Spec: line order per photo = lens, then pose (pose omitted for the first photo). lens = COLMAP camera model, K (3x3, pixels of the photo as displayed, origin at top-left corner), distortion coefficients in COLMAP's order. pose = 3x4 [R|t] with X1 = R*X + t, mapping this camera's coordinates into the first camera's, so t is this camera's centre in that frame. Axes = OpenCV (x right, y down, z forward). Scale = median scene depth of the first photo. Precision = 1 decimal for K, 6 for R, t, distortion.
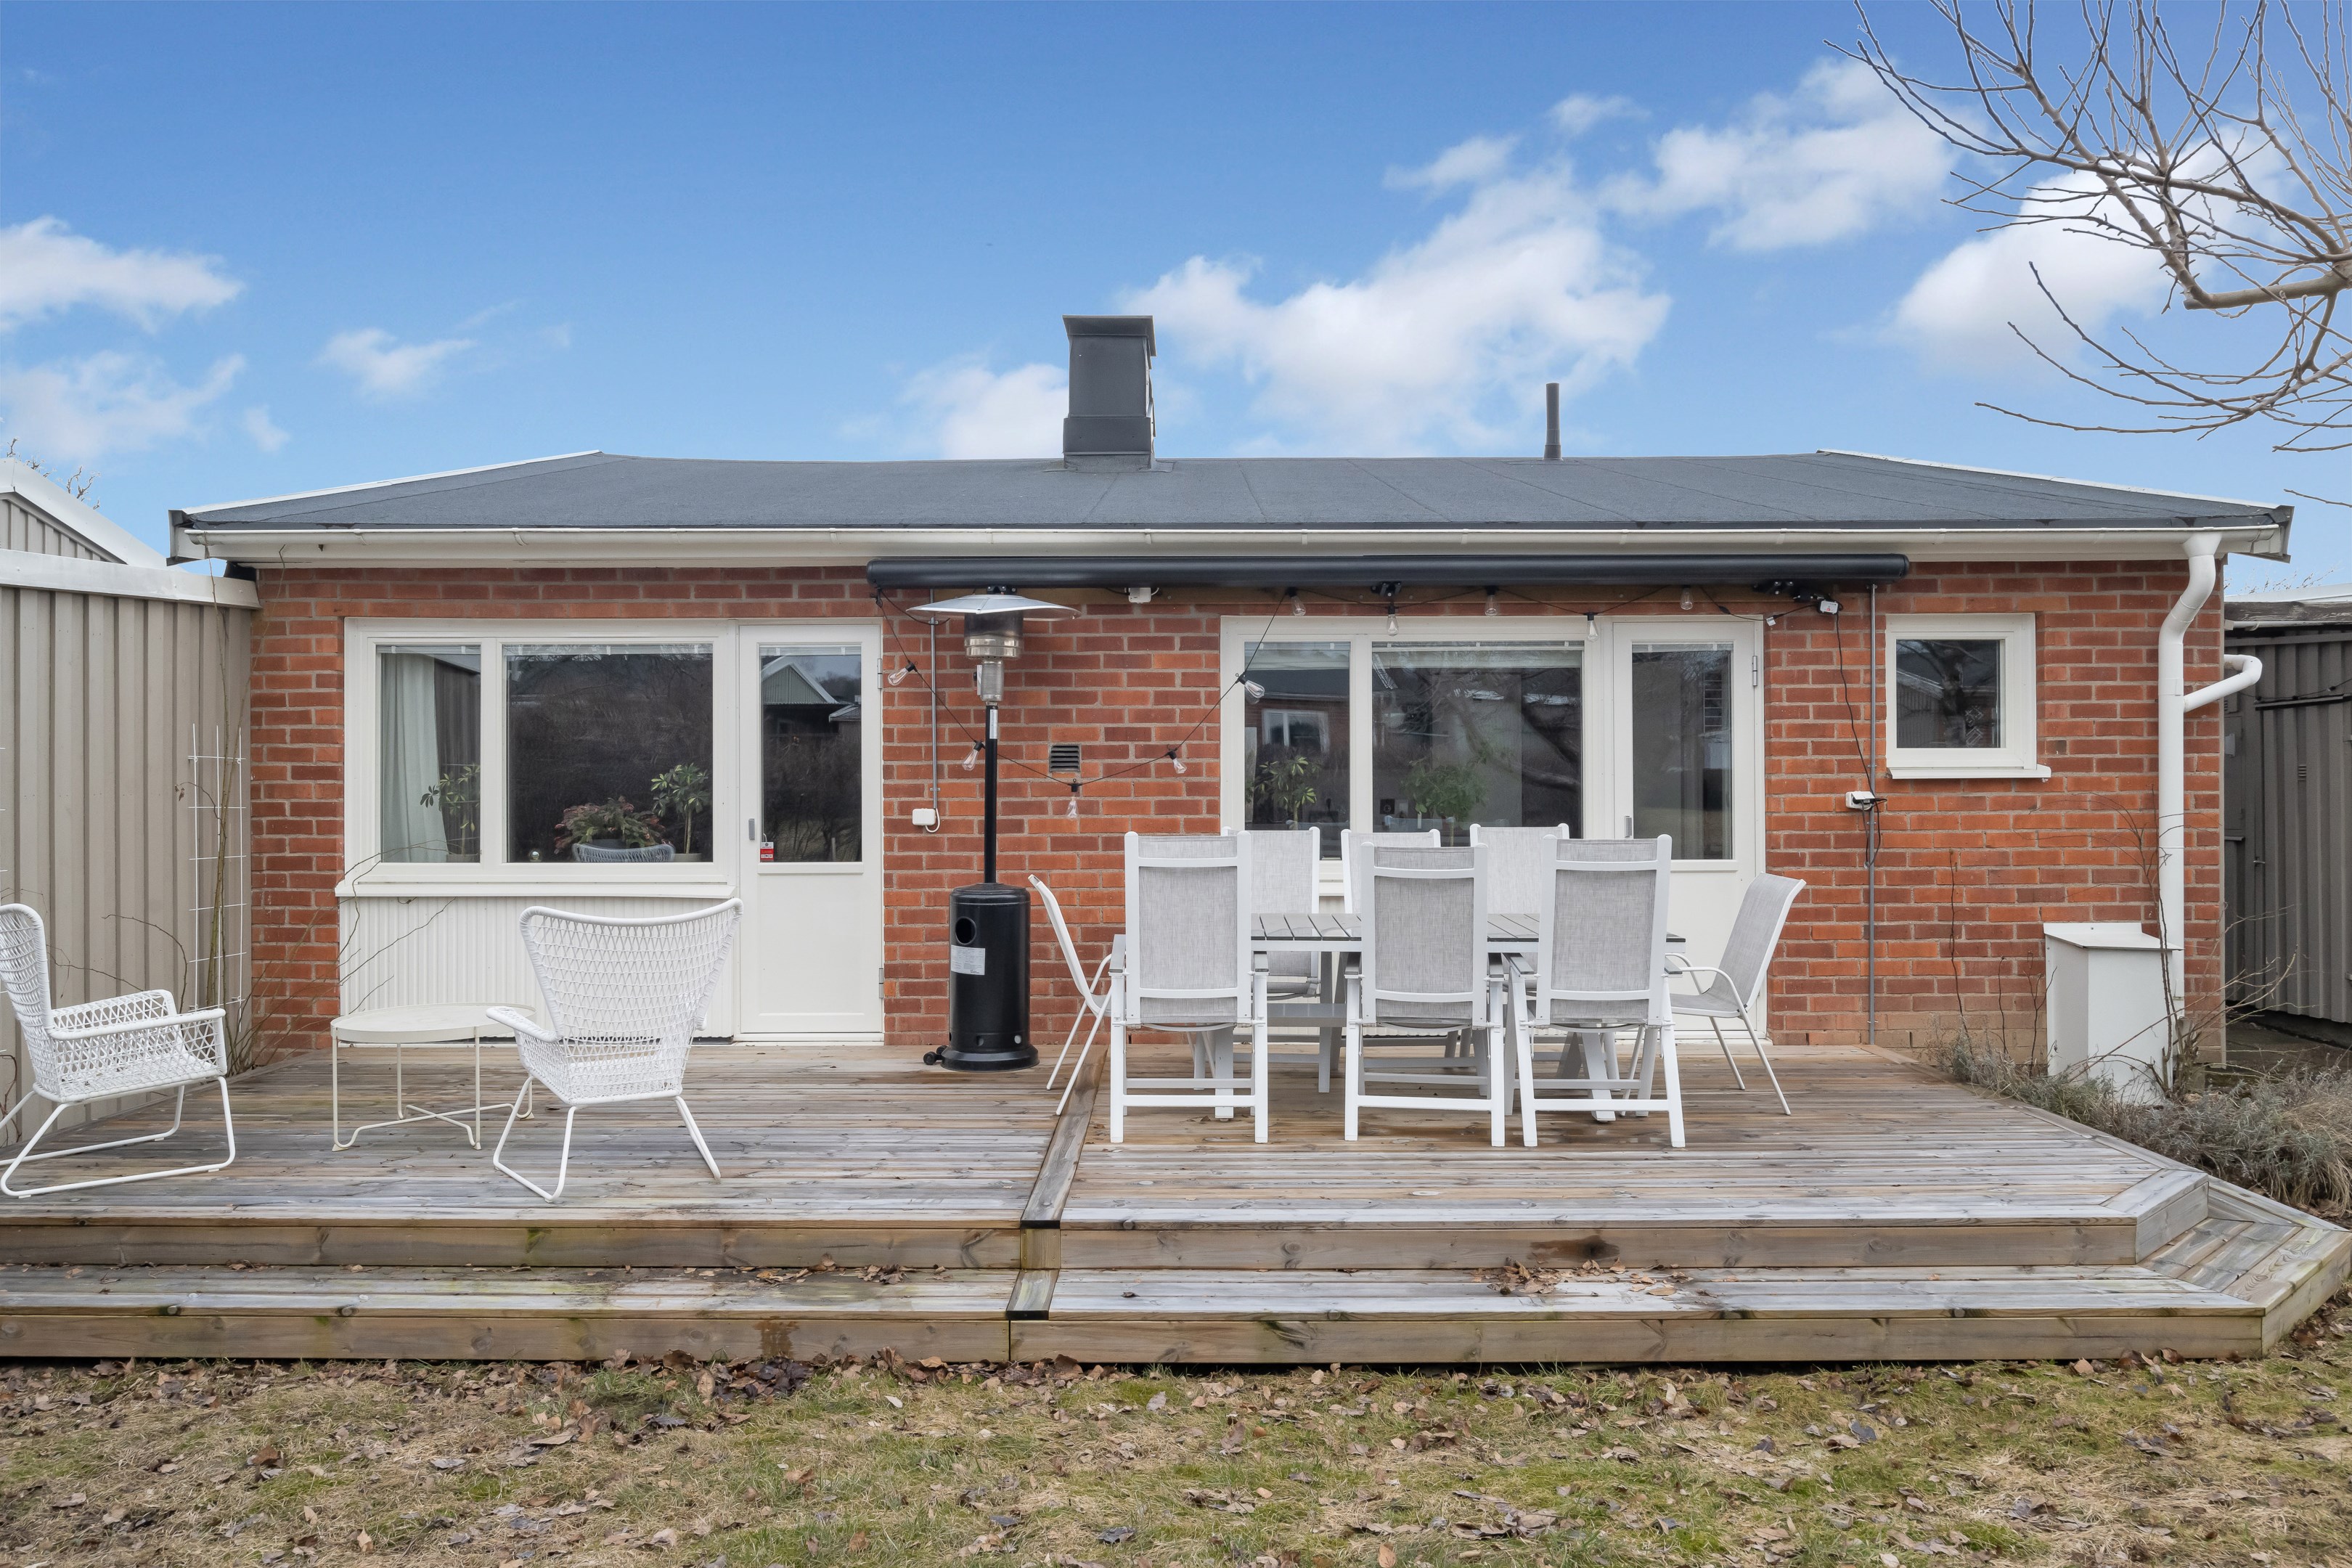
lens RADIAL K [[1595.2, 0, 1176.0], [0, 1595.2, 784.0], [0, 0, 1]] dist [-0.002721, -0.000569]
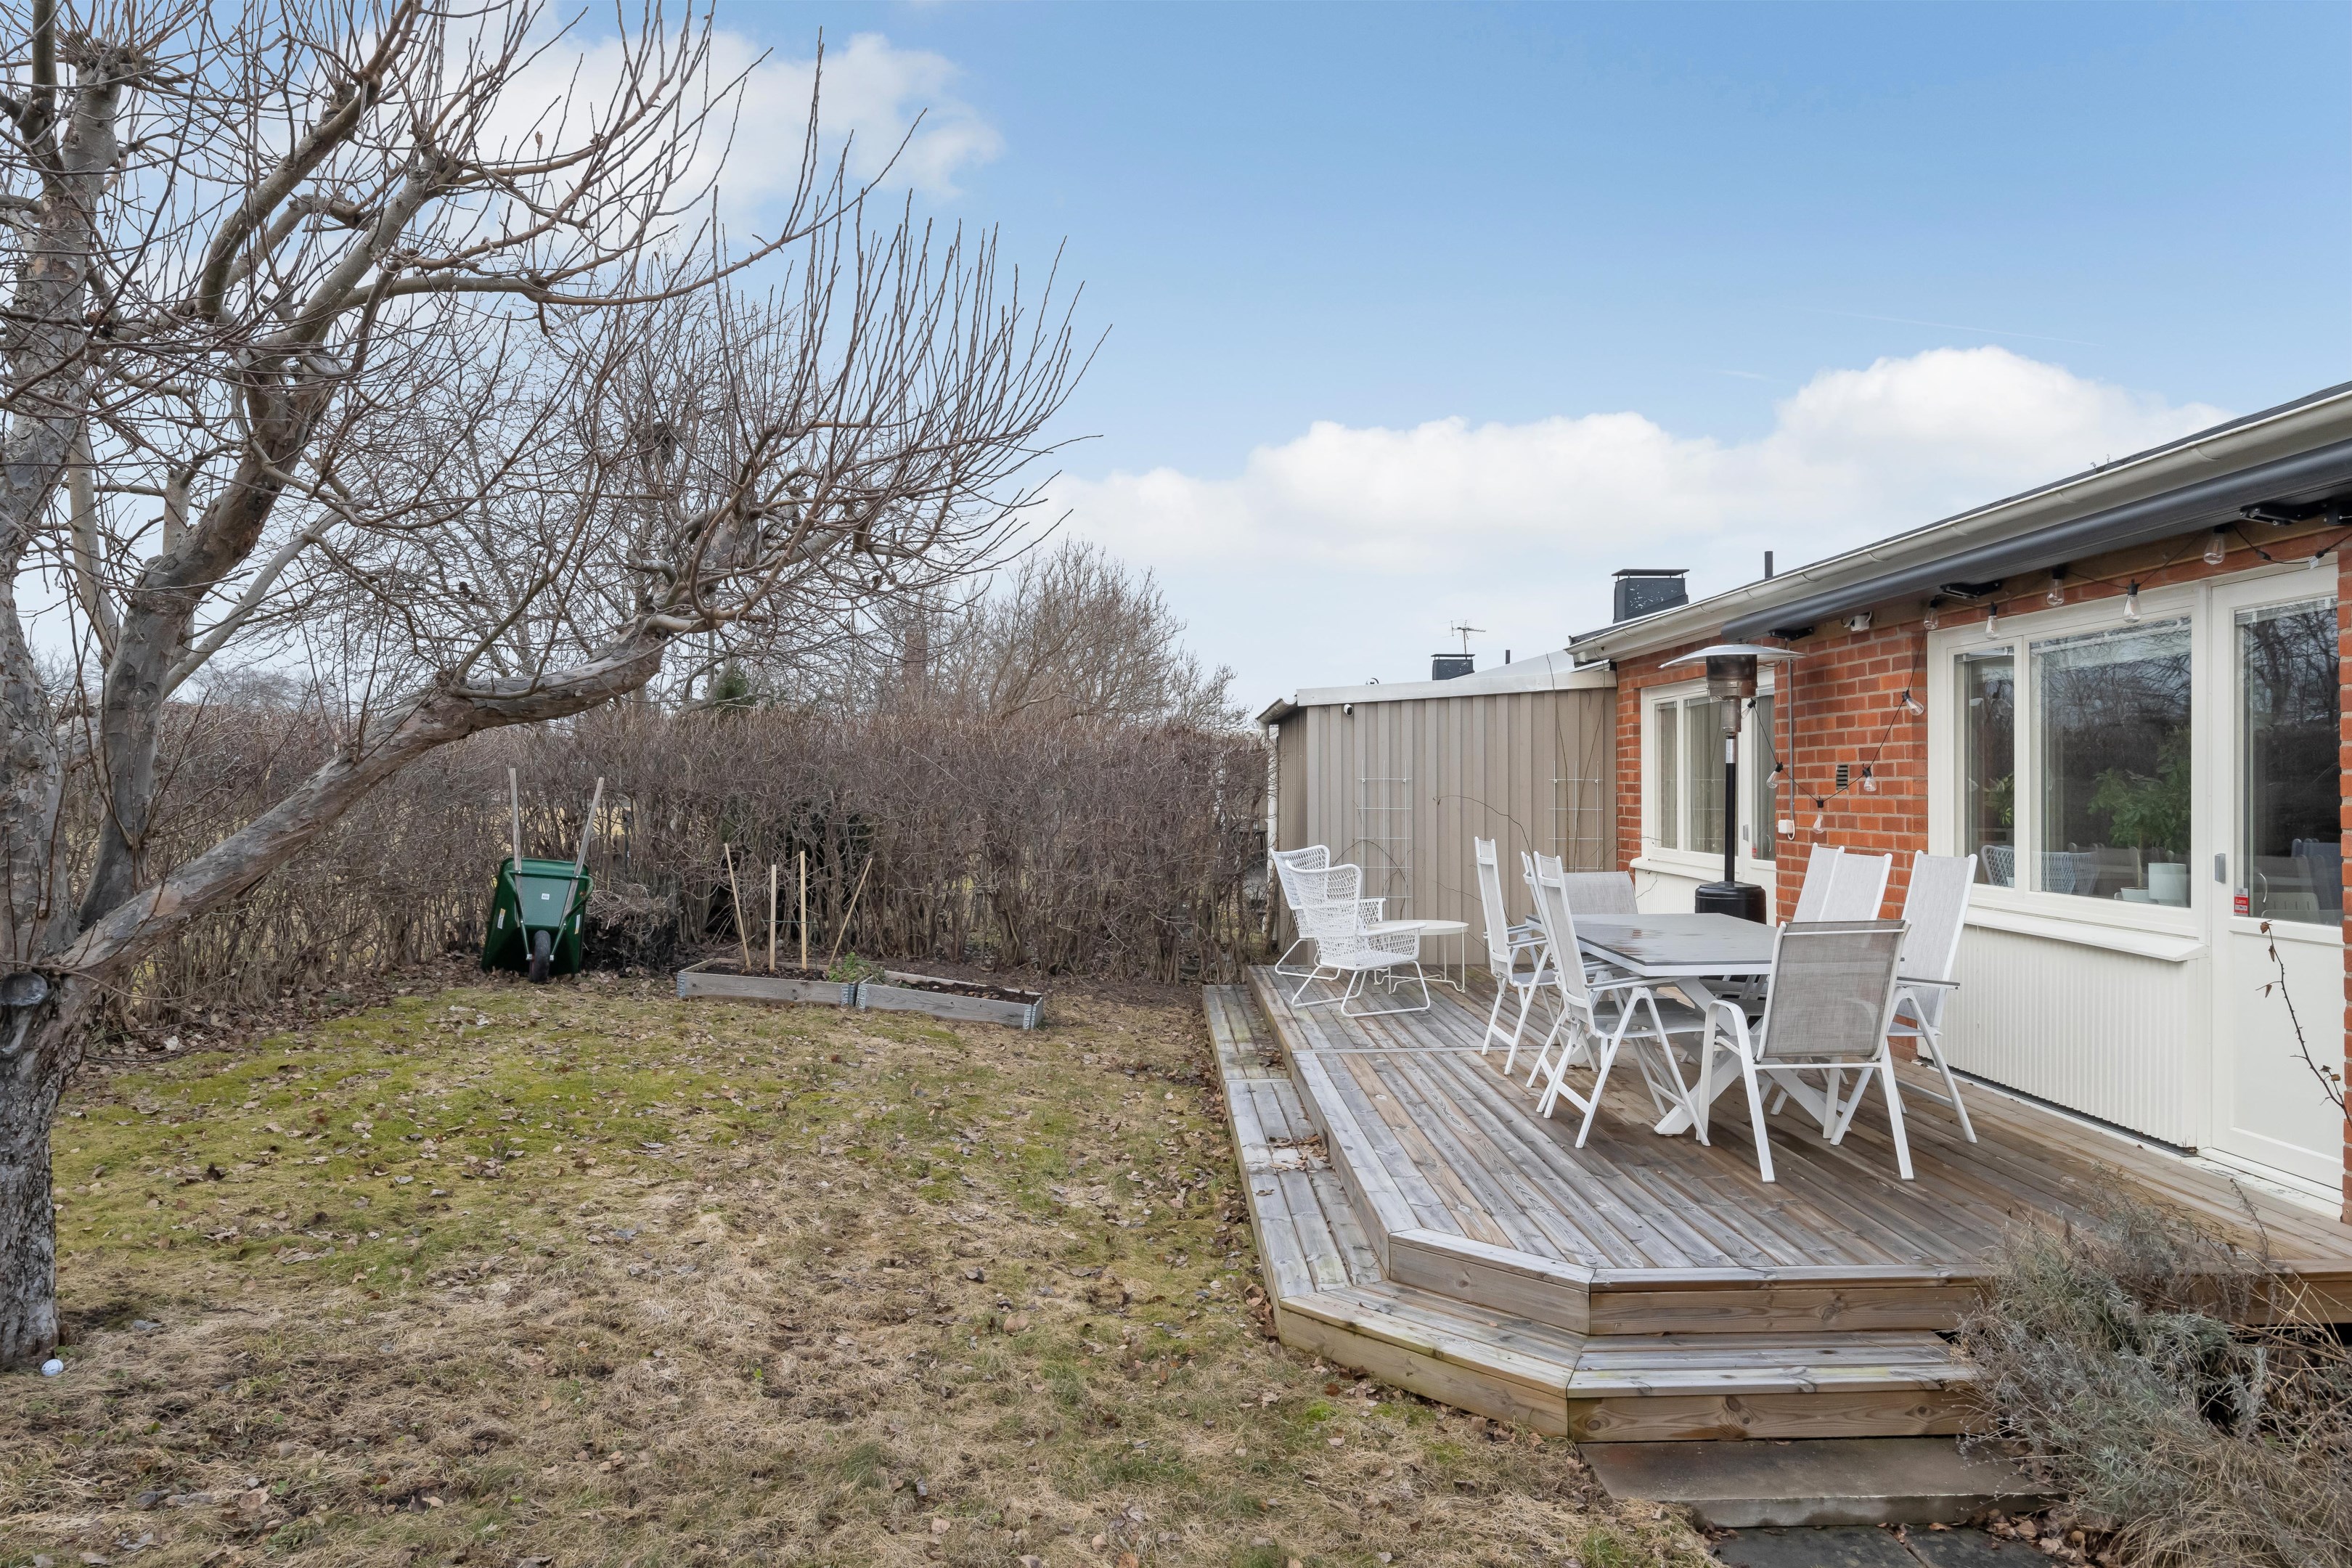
lens RADIAL K [[1553.4, 0, 1176.0], [0, 1553.4, 784.0], [0, 0, 1]] dist [-0.004581, -0.000865]
pose [[0.009847, -0.000224, -0.999951, 0.986806], [0.001540, 0.999999, -0.000209, -0.011653], [0.999950, -0.001537, 0.009847, 0.524516]]
